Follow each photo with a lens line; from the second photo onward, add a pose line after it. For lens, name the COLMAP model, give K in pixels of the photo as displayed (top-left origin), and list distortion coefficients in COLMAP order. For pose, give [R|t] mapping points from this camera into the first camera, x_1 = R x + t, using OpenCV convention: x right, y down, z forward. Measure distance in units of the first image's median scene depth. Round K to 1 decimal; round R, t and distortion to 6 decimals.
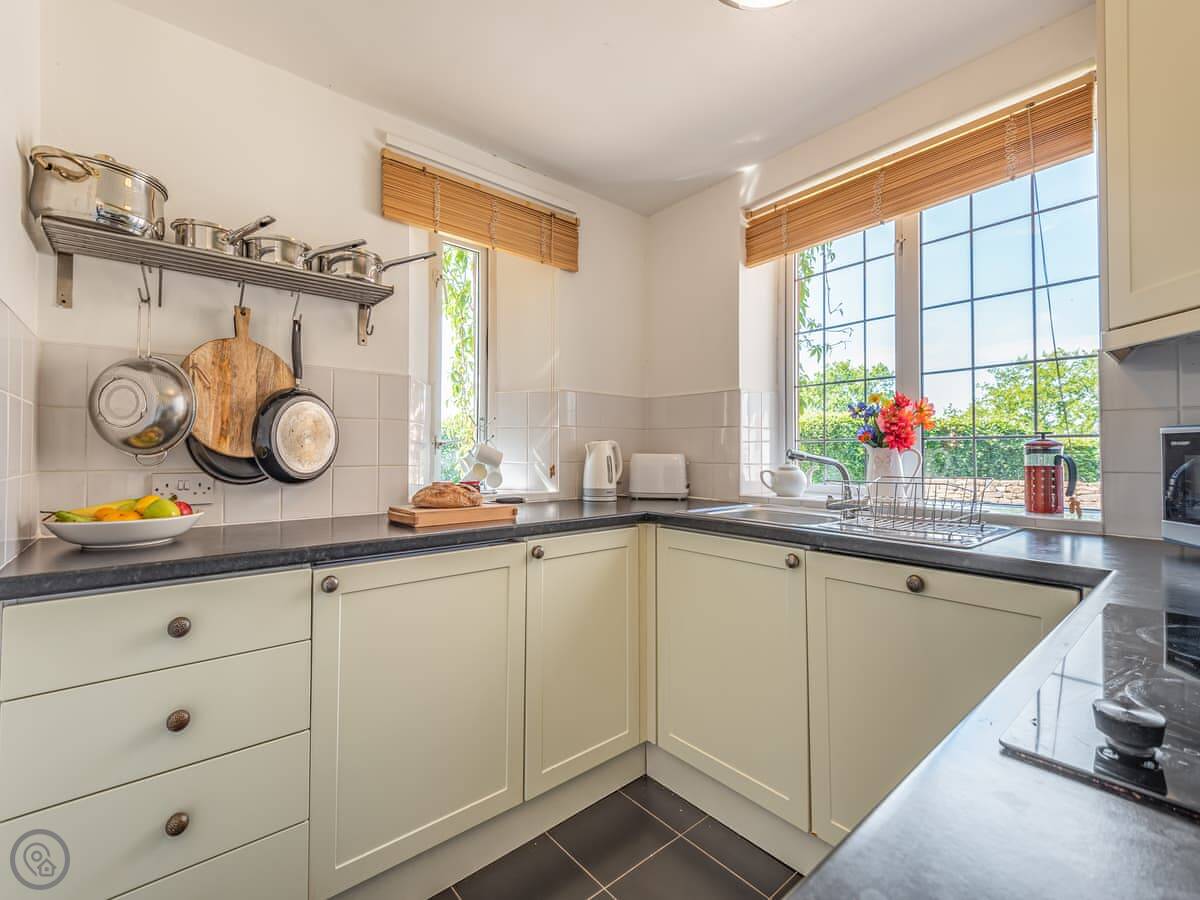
lens RADIAL K [[514.7, 0, 606.1], [0, 514.7, 440.7], [0, 0, 1]] dist [-0.001508, -0.004567]
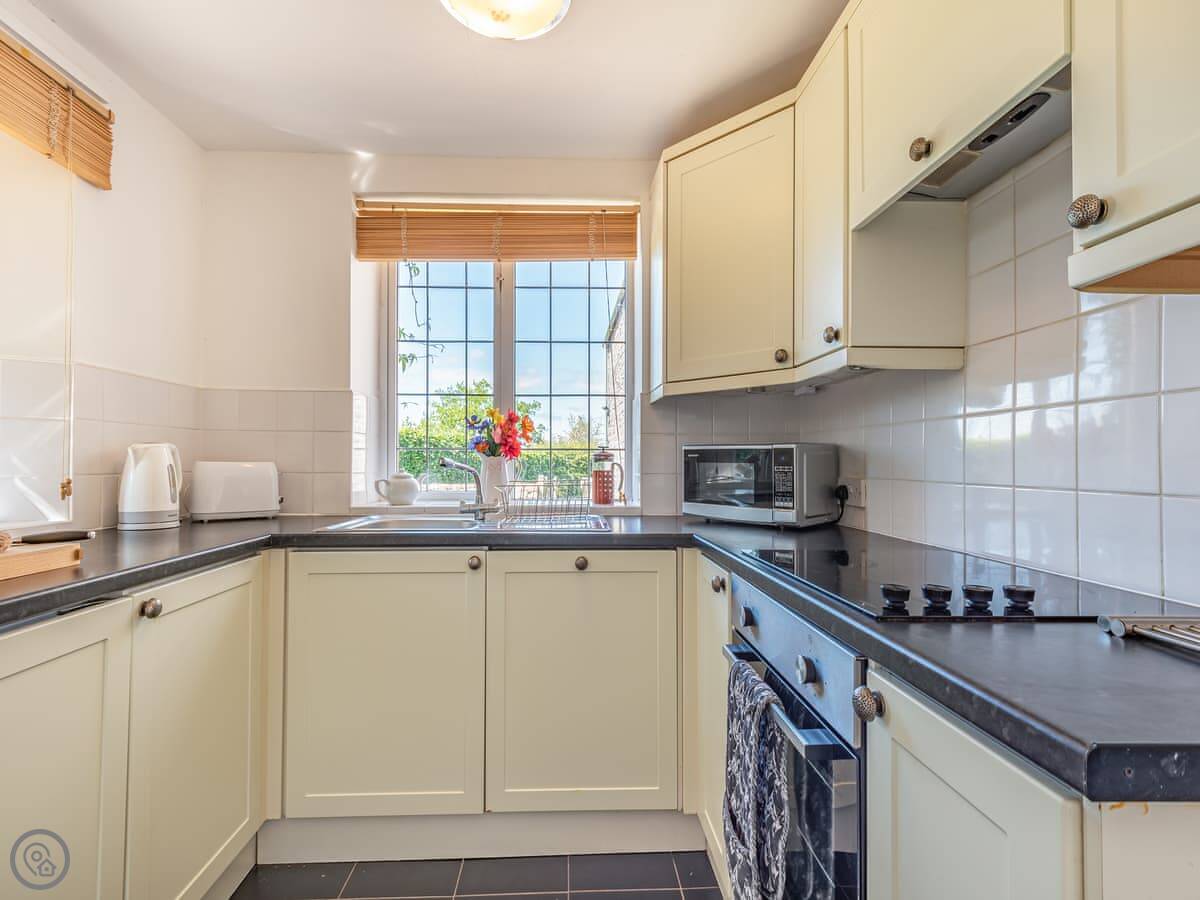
lens RADIAL K [[514.7, 0, 600.3], [0, 514.7, 454.8], [0, 0, 1]] dist [-0.001508, -0.004567]
pose [[0.626101, 0.011338, 0.779660, -0.184367], [-0.018835, 0.999822, 0.000587, 0.003932], [-0.779515, -0.015052, 0.626203, 0.085495]]
